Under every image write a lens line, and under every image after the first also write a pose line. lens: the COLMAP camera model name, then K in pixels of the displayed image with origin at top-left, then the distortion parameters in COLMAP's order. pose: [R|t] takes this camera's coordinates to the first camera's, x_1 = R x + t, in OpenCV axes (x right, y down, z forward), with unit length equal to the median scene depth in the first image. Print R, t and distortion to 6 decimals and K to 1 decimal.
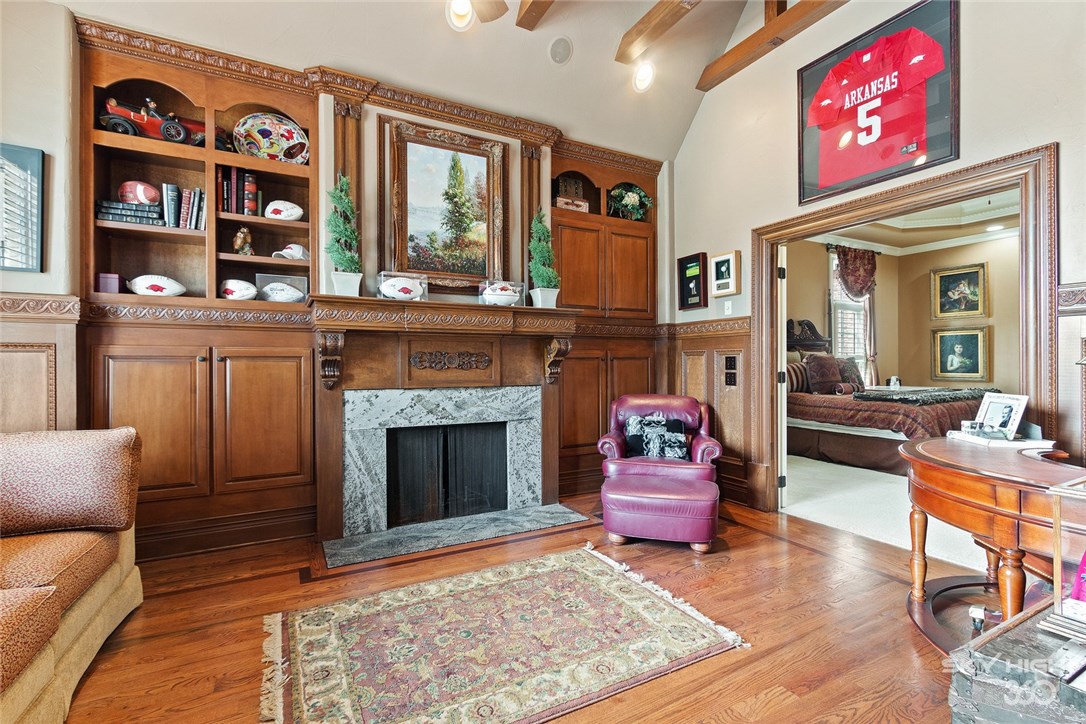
lens RADIAL K [[497.2, 0, 543.0], [0, 497.2, 362.0], [0, 0, 1]] dist [0.001642, -0.000020]
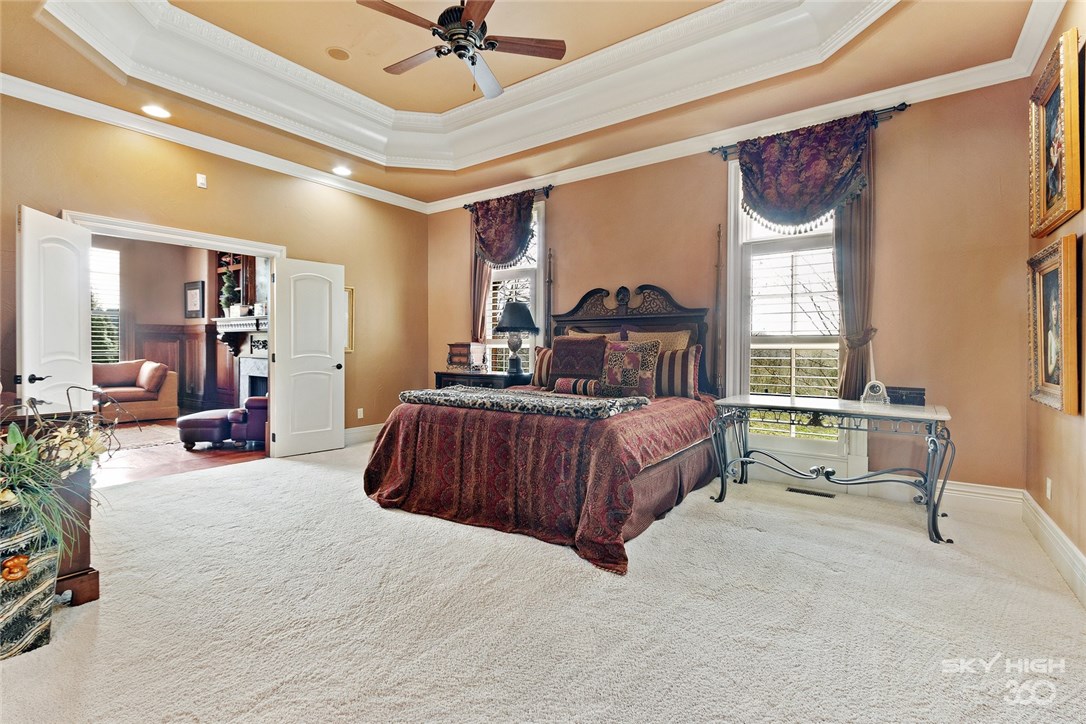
lens RADIAL K [[497.2, 0, 543.0], [0, 497.2, 362.0], [0, 0, 1]] dist [0.001642, -0.000020]
pose [[0.447235, 0.025635, -0.894049, 1.003273], [-0.002347, 0.999619, 0.027488, 0.005011], [0.894413, -0.010195, 0.447125, 0.525531]]
